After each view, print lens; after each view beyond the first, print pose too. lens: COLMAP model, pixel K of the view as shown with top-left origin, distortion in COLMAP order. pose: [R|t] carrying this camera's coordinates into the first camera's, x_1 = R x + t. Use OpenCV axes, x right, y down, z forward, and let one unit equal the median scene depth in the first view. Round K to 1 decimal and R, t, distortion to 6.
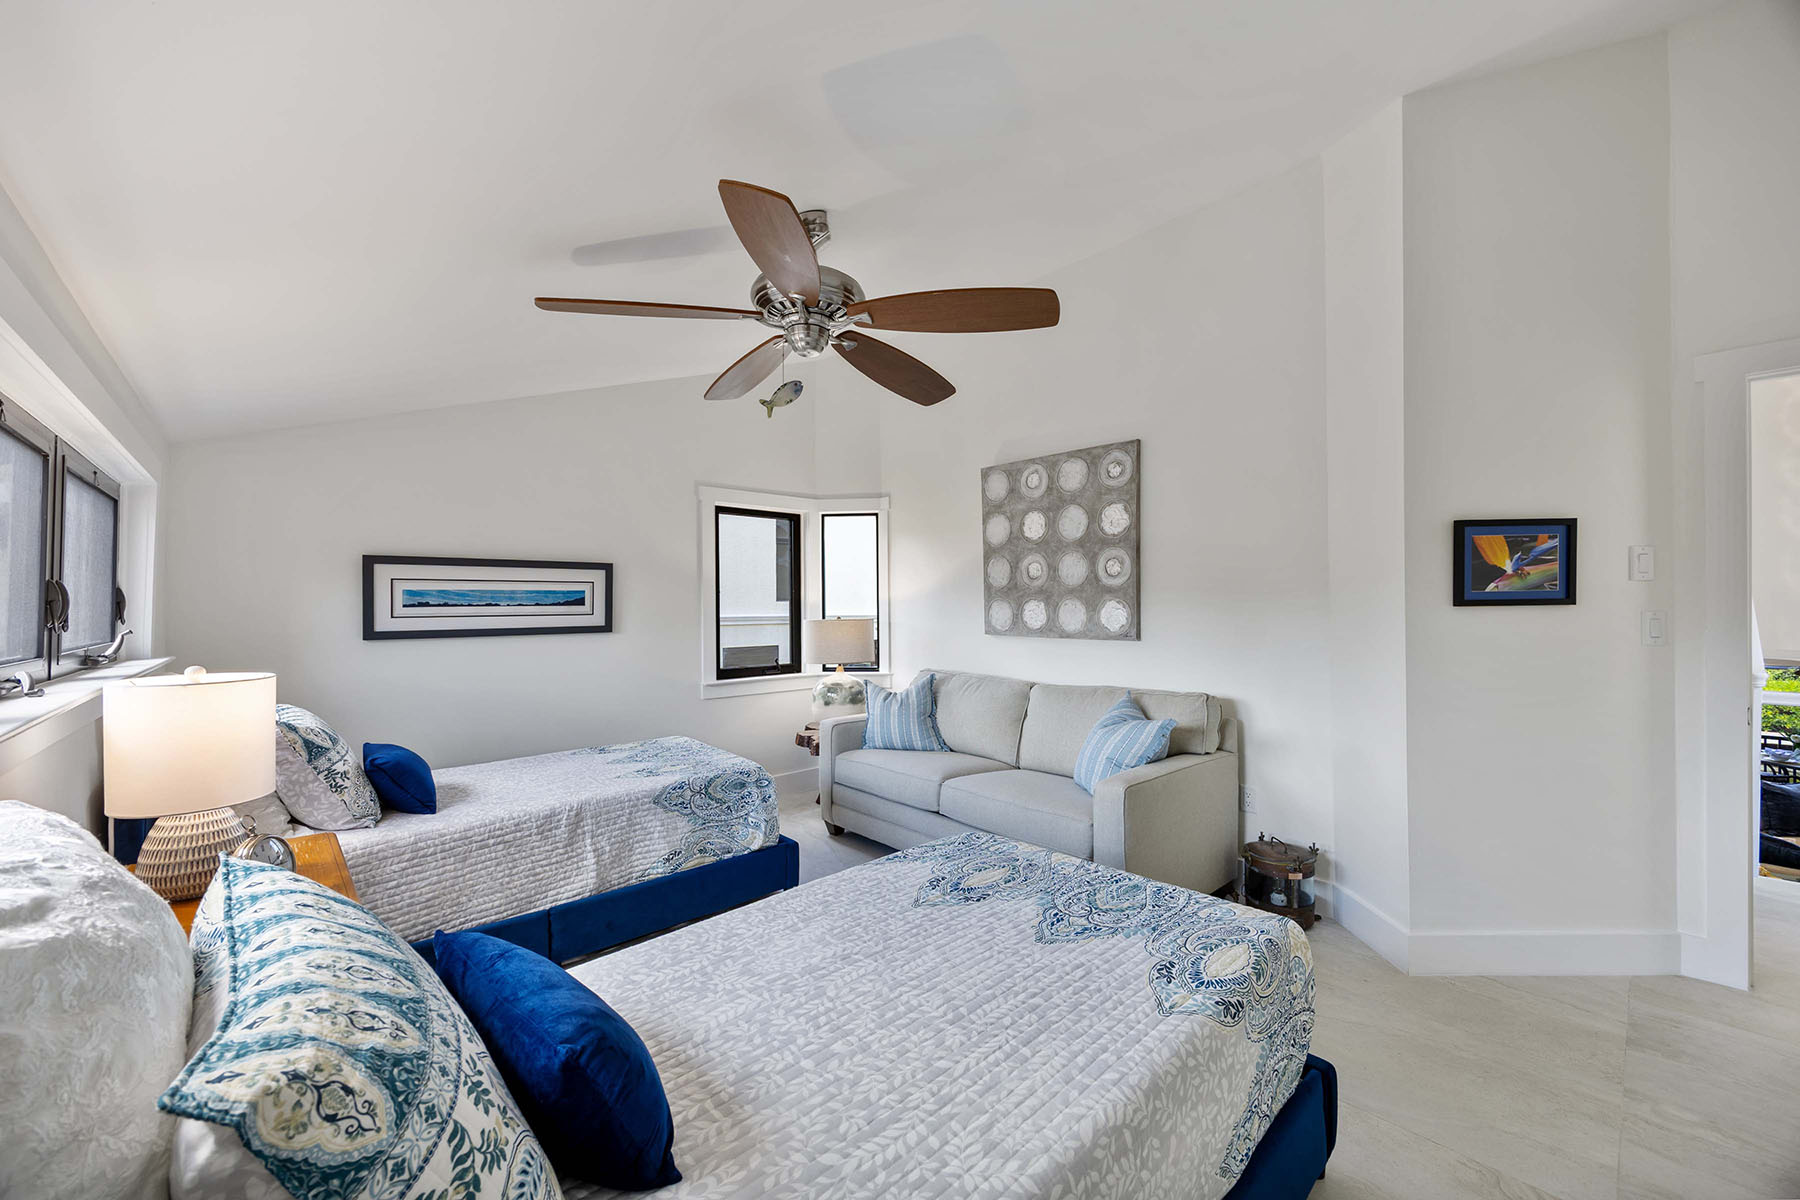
lens RADIAL K [[687.9, 0, 902.4], [0, 687.9, 597.3], [0, 0, 1]] dist [-0.003130, -0.000035]
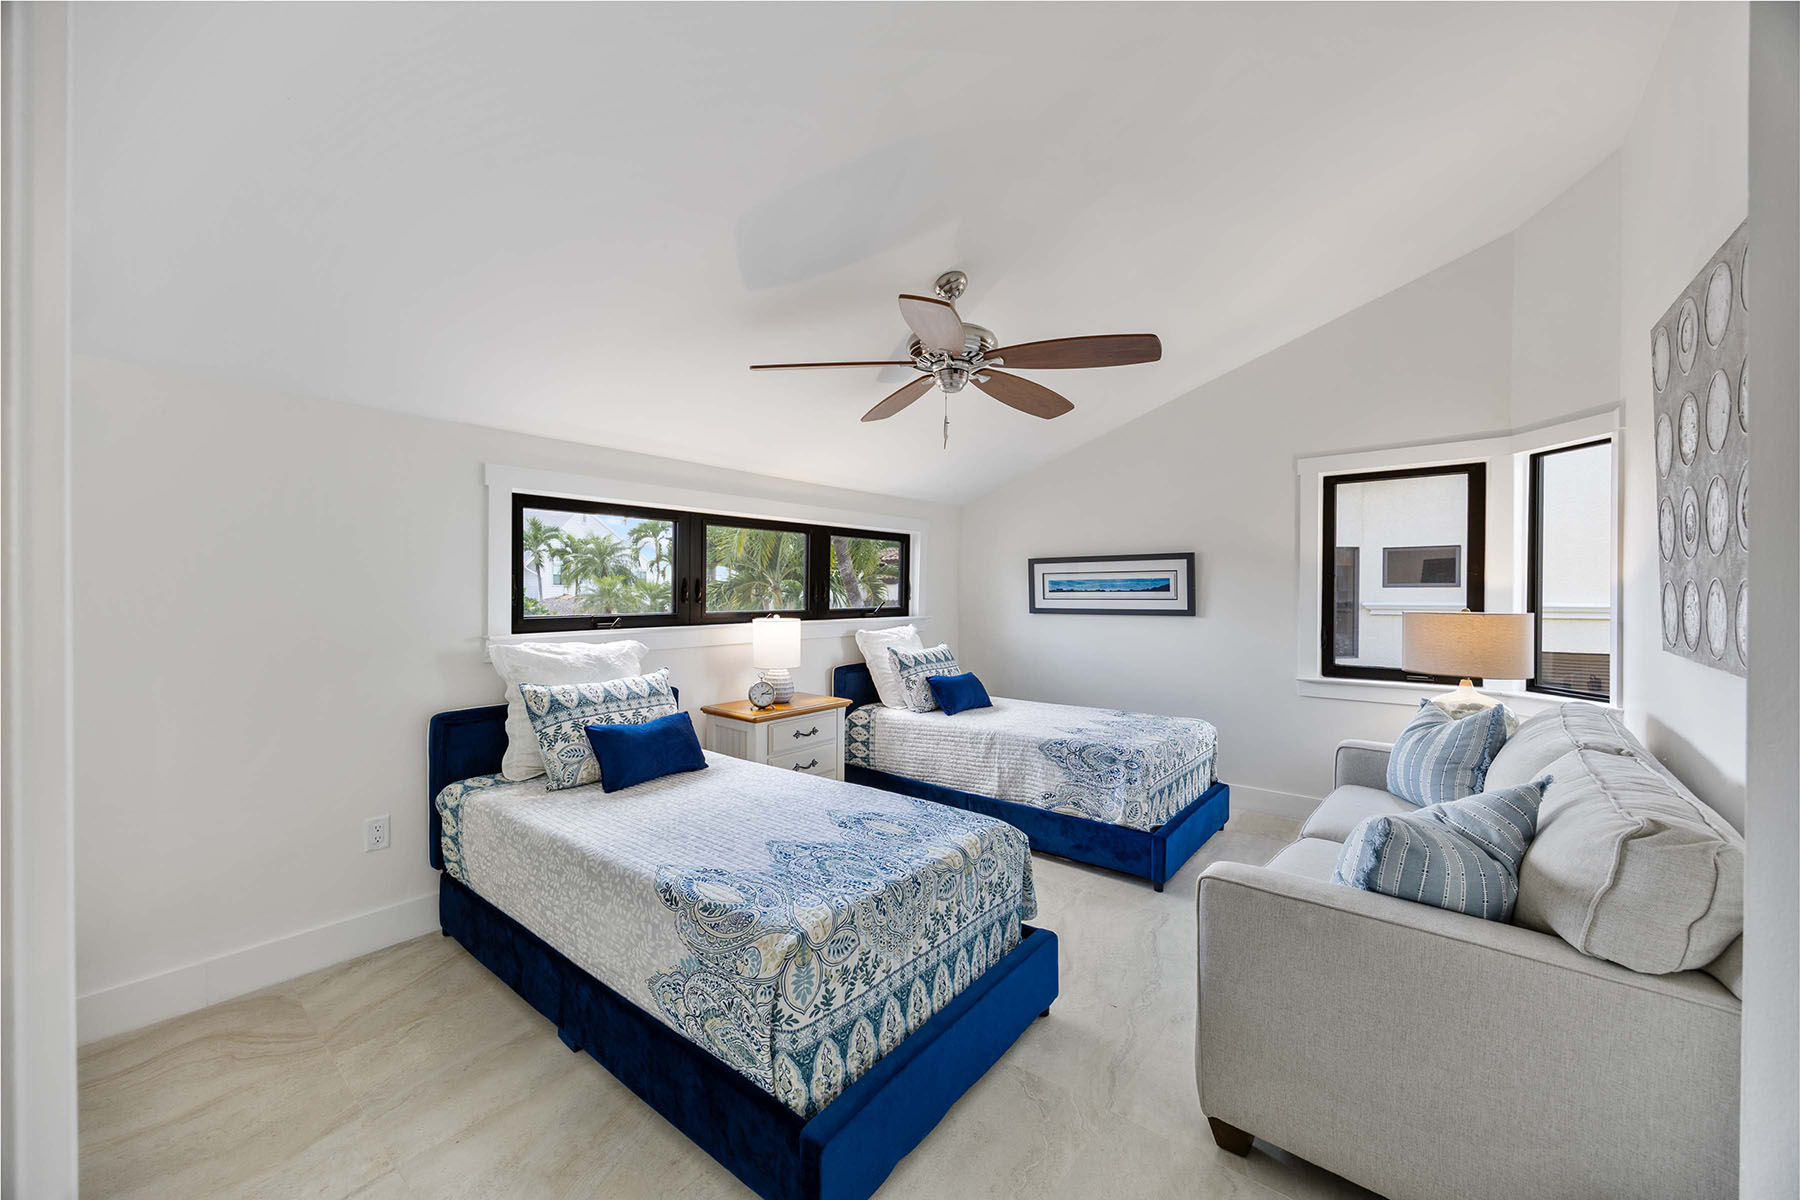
lens RADIAL K [[687.9, 0, 902.4], [0, 687.9, 597.3], [0, 0, 1]] dist [-0.003130, -0.000035]
pose [[0.143396, 0.012510, -0.989586, 0.716072], [0.011171, 0.999836, 0.014259, 0.000576], [0.989602, -0.013100, 0.143233, 0.485683]]
